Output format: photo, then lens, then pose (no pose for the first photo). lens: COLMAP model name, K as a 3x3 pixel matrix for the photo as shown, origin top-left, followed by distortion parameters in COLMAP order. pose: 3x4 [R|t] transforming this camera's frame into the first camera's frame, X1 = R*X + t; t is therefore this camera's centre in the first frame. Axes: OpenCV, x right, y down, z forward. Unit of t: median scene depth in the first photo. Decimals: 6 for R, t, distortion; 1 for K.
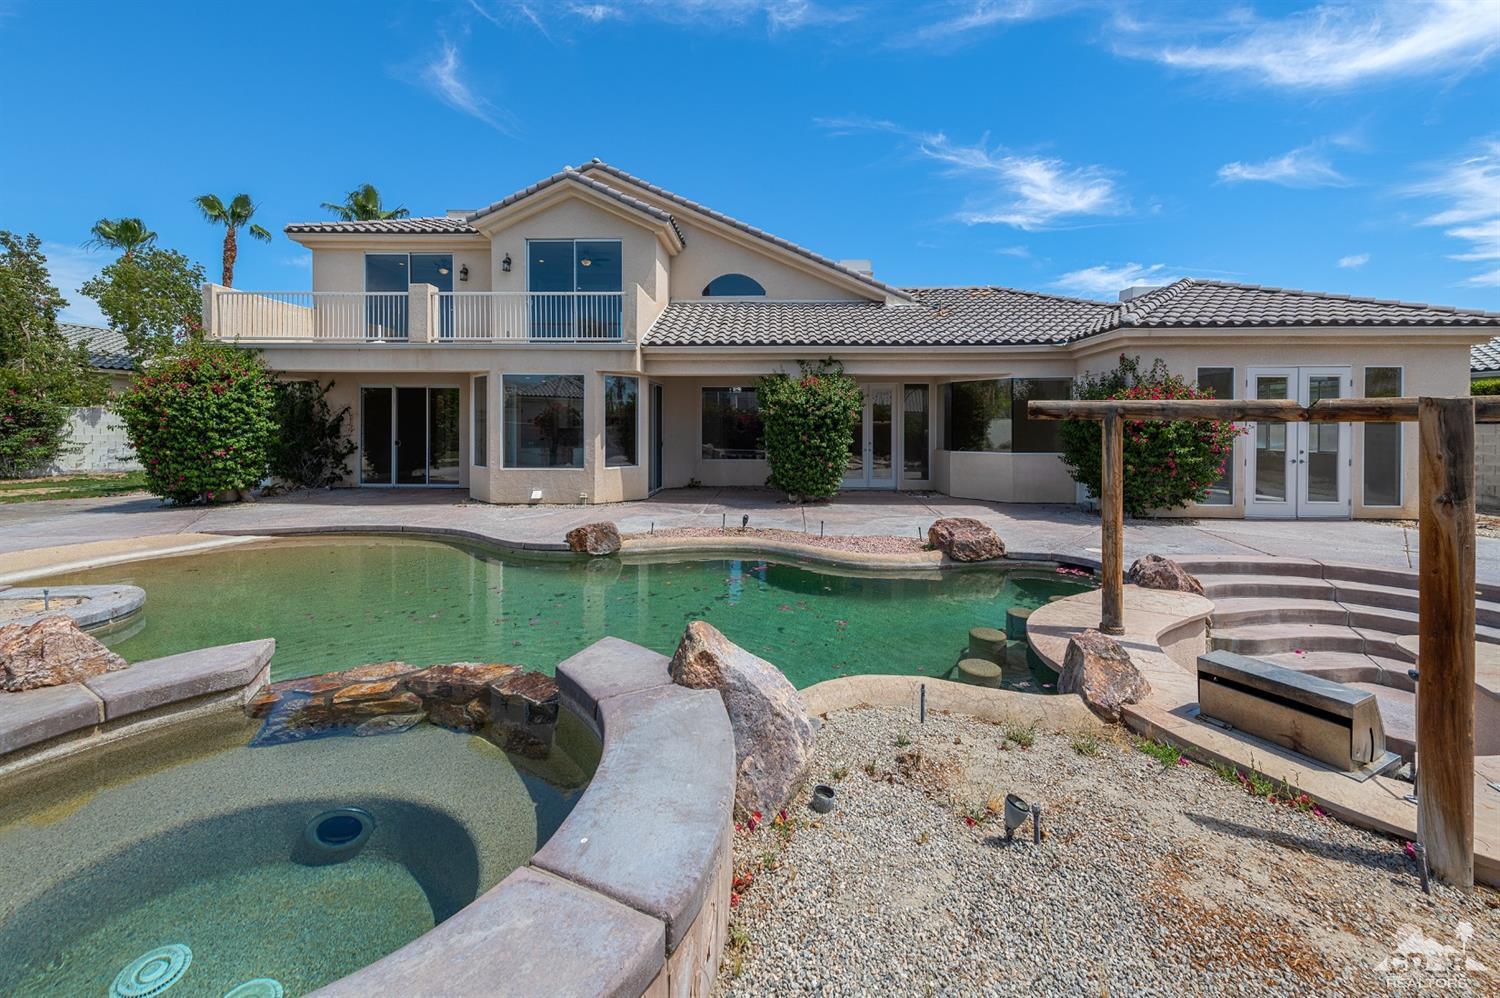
lens RADIAL K [[673.7, 0, 732.4], [0, 673.7, 431.9], [0, 0, 1]] dist [0.025448, -0.008495]
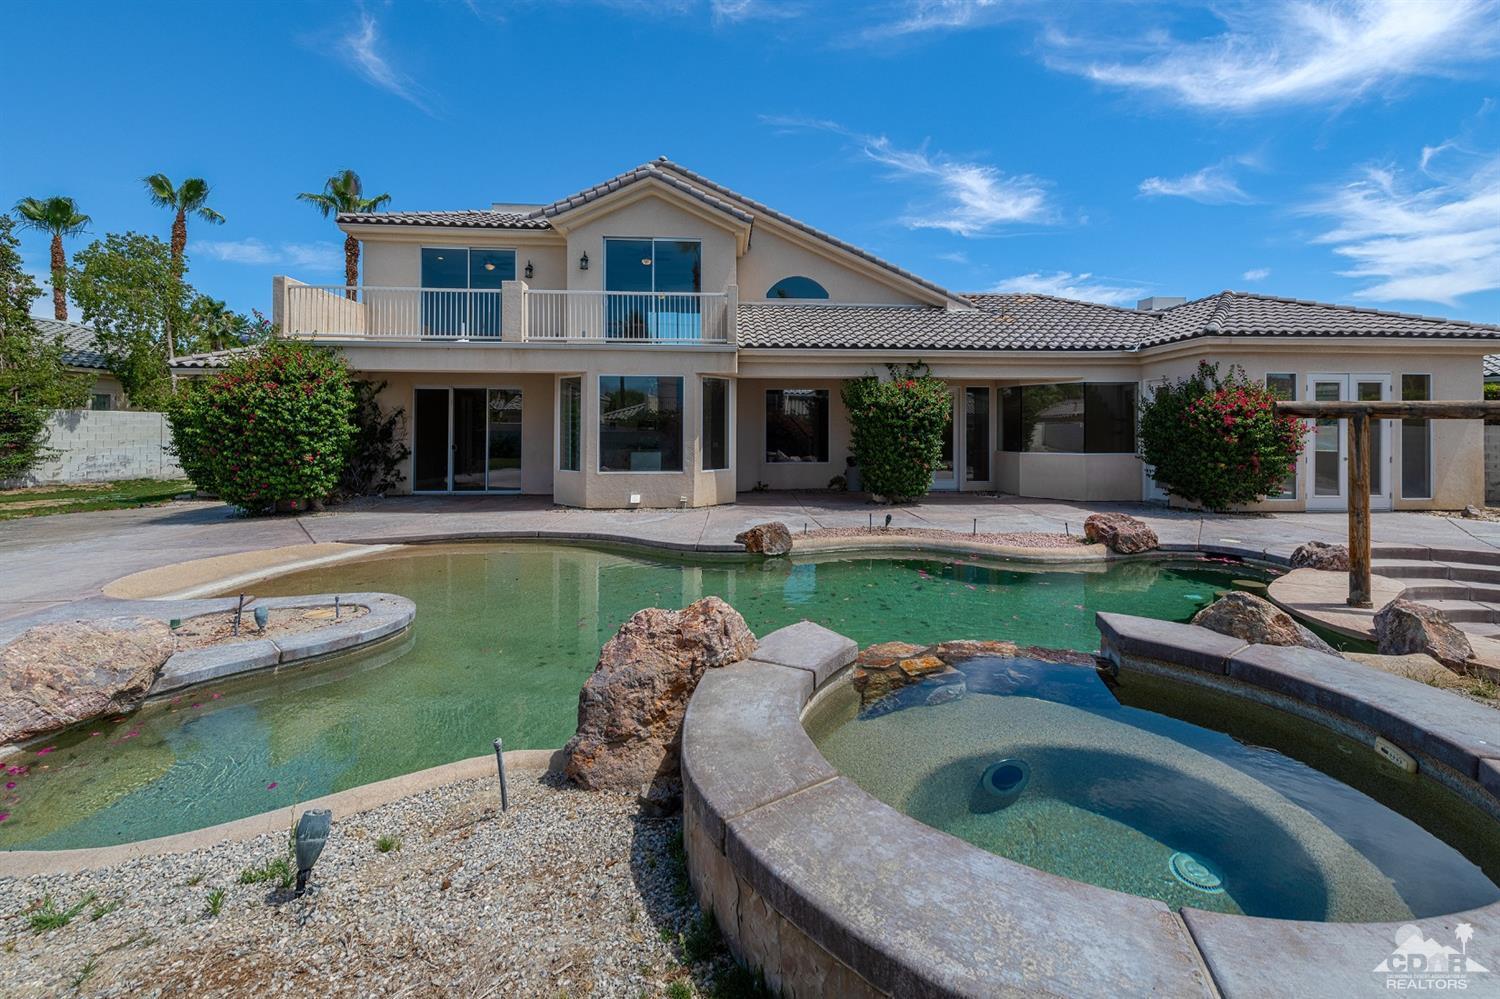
lens RADIAL K [[695.7, 0, 748.2], [0, 695.7, 439.3], [0, 0, 1]] dist [0.032236, -0.019028]
pose [[0.993723, -0.003787, 0.111804, -0.214384], [0.003424, 0.999988, 0.003438, 0.003272], [-0.111815, -0.003034, 0.993724, -0.018849]]
